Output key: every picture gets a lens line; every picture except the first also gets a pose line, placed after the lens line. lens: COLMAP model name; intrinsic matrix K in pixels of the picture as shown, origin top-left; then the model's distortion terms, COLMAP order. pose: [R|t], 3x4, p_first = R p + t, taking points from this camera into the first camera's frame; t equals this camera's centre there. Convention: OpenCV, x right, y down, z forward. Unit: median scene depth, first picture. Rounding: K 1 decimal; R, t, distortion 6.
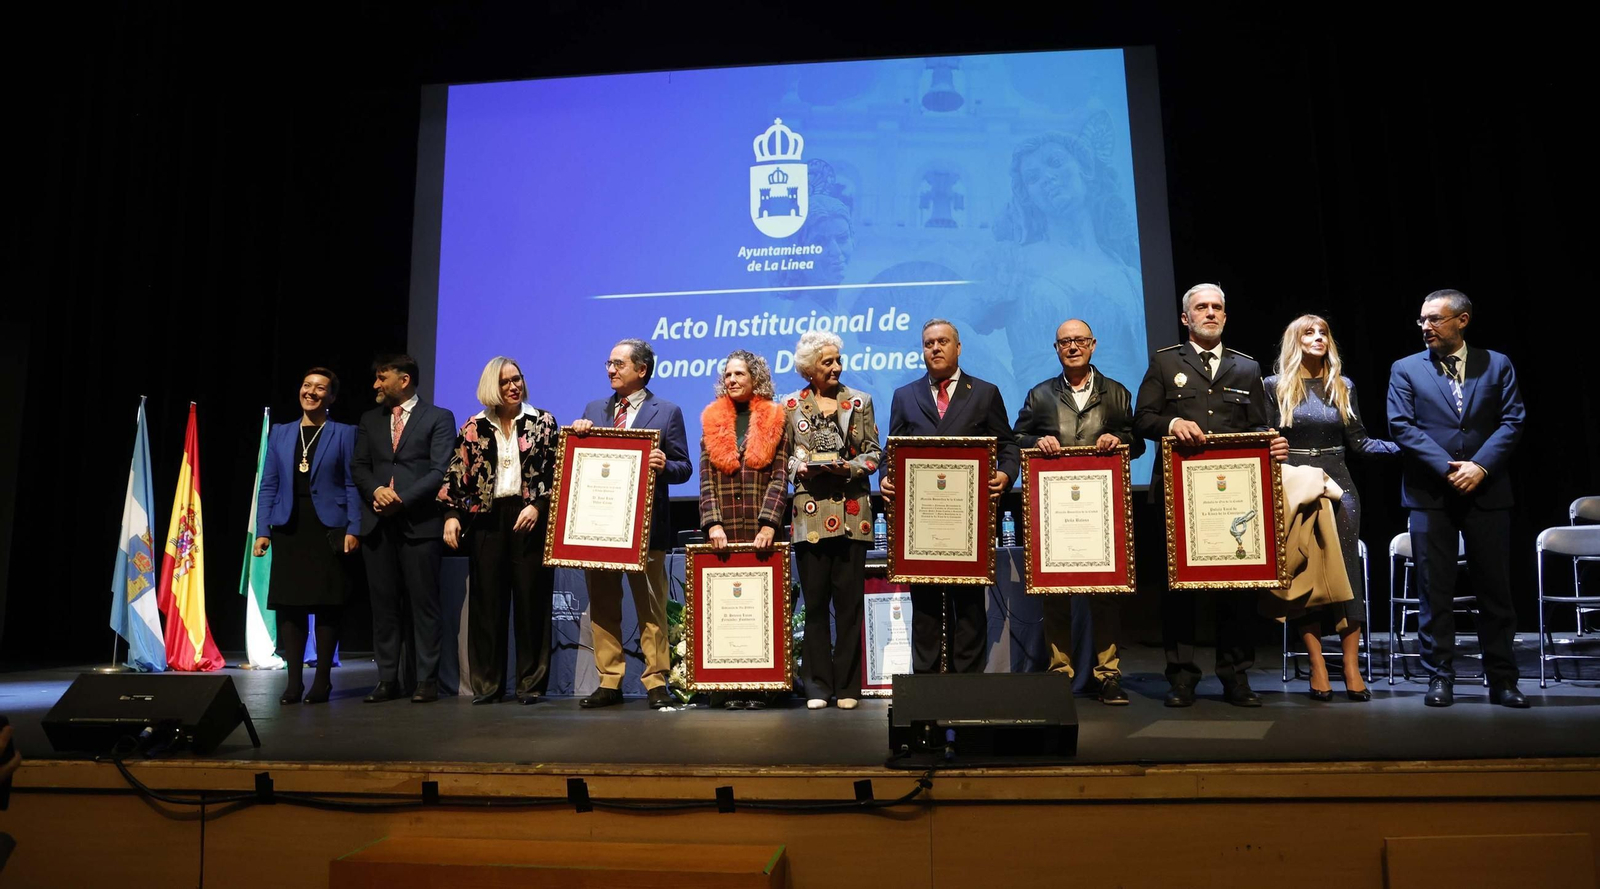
lens RADIAL K [[1102.5, 0, 805.8], [0, 1102.5, 444.6], [0, 0, 1]] dist [-0.082689, 0.040461]
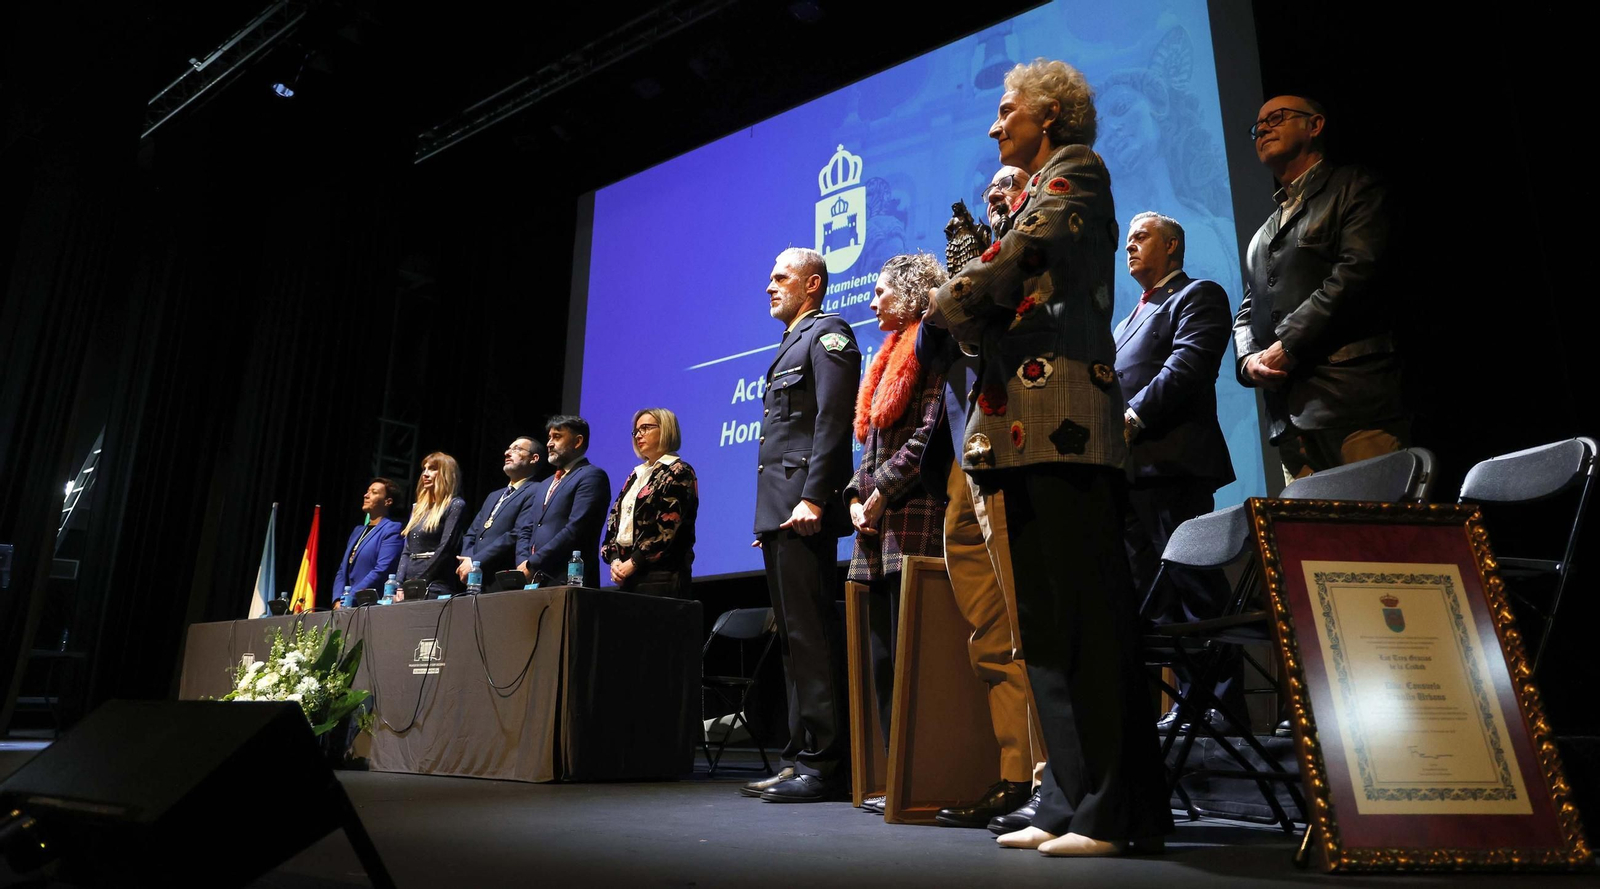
lens RADIAL K [[1205.3, 0, 788.4], [0, 1205.3, 343.8], [0, 0, 1]] dist [-0.043285, 0.003992]
pose [[0.806364, -0.159002, -0.569645, 0.495236], [0.056442, 0.979476, -0.193499, 0.055990], [0.588720, 0.123879, 0.798788, 0.202799]]
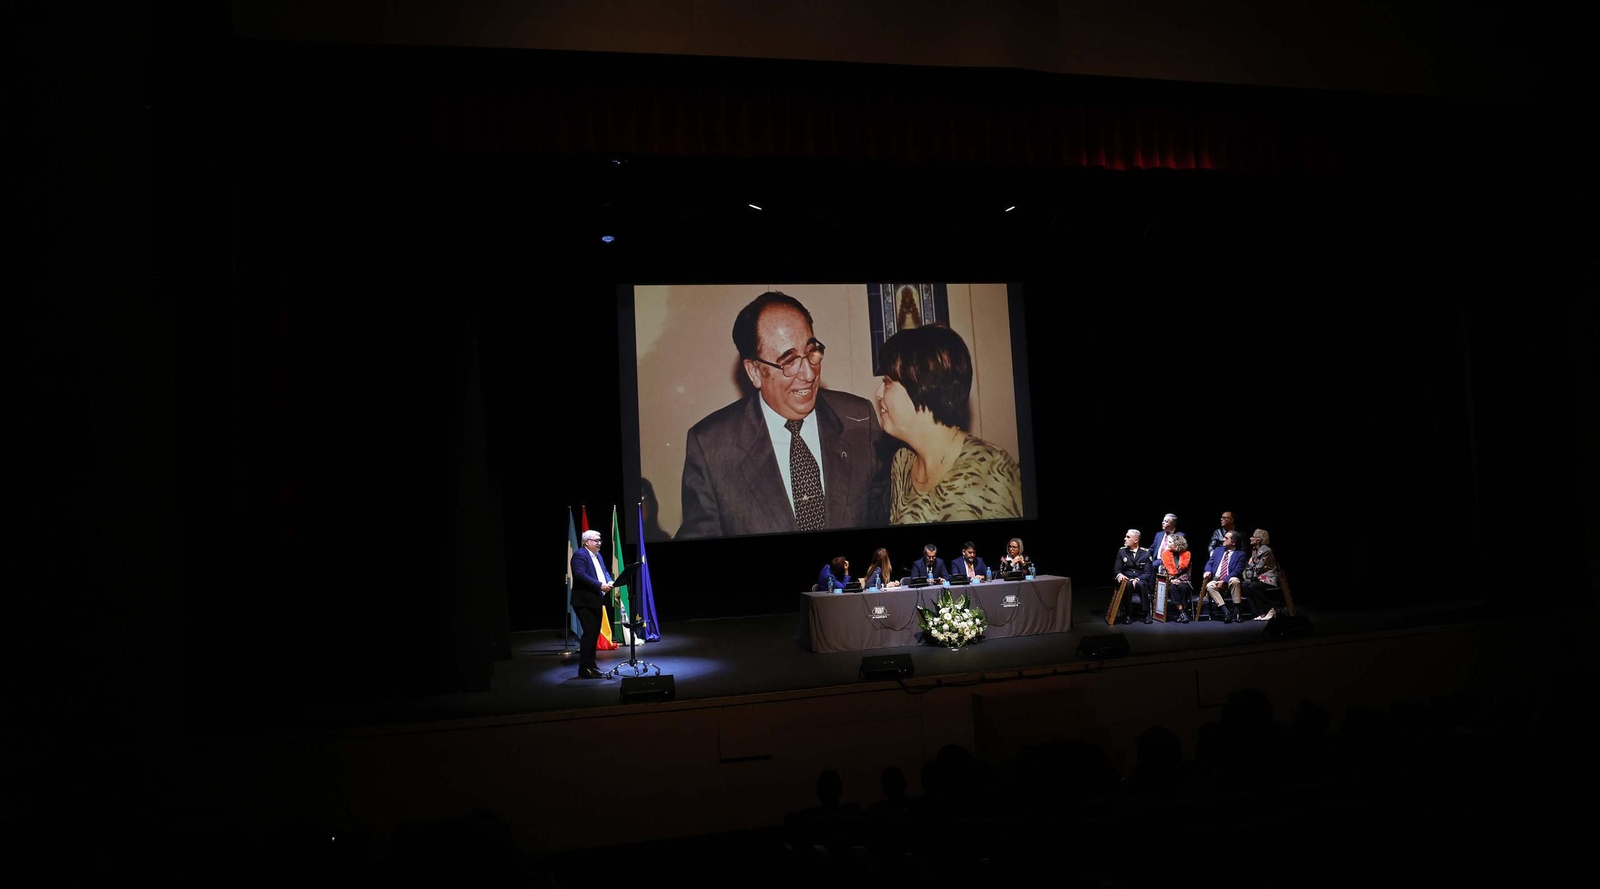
lens RADIAL K [[1102.5, 0, 829.7], [0, 1102.5, 458.1], [0, 0, 1]] dist [-0.082689, 0.040461]
pose [[0.940229, -0.021335, 0.339874, -0.658422], [-0.011962, 0.995351, 0.095573, -0.247070], [-0.340333, -0.093927, 0.935602, -0.713889]]
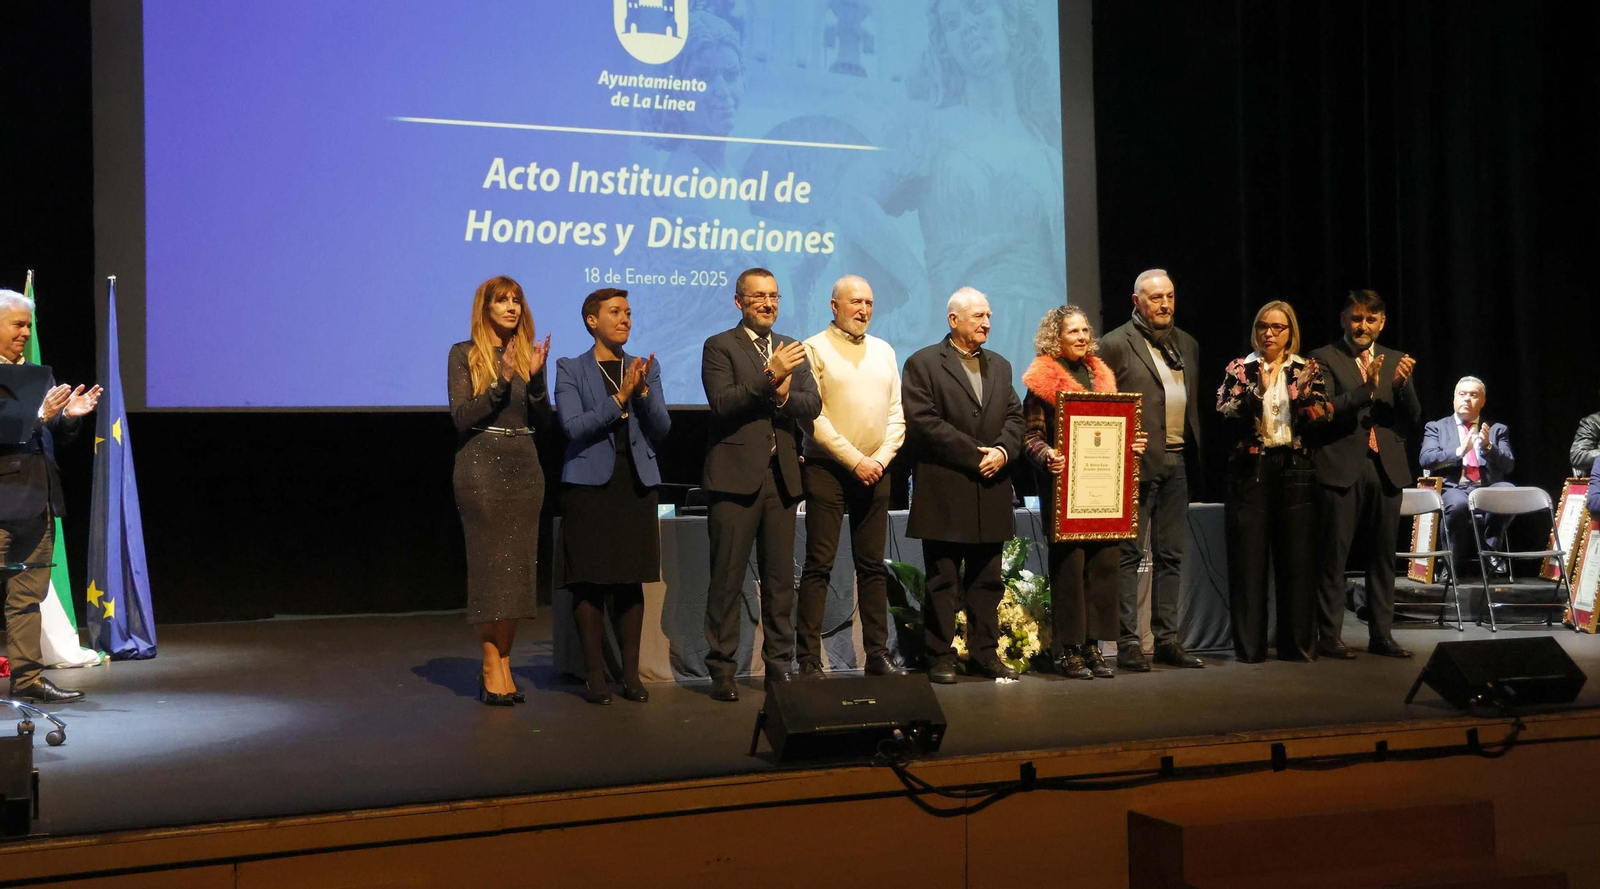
lens RADIAL K [[1697.6, 0, 797.9], [0, 1697.6, 448.4], [0, 0, 1]] dist [0.067721, 0.000000]
pose [[0.893809, 0.008257, 0.448373, -0.460149], [-0.059140, 0.993269, 0.099599, -0.049291], [-0.444532, -0.115539, 0.888280, -0.112068]]
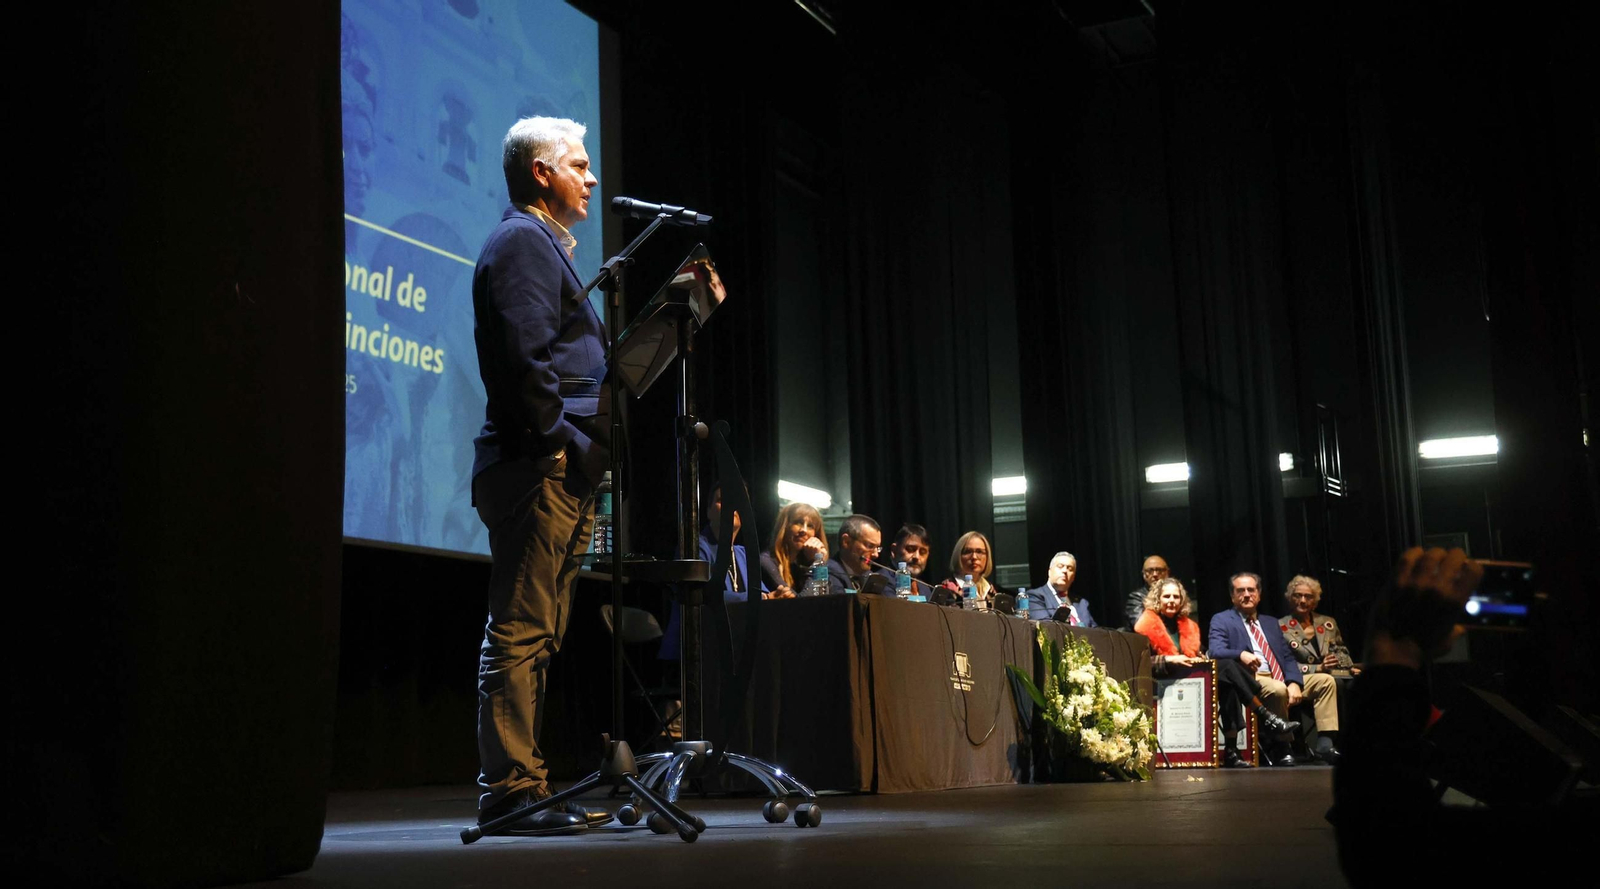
lens RADIAL K [[1845.8, 0, 801.7], [0, 1845.8, 387.7], [0, 0, 1]] dist [0.088886, 0.000000]
pose [[0.353908, 0.185936, 0.916612, -0.856799], [-0.107679, 0.981623, -0.157548, 0.095969], [-0.929061, -0.042942, 0.367425, 0.354212]]
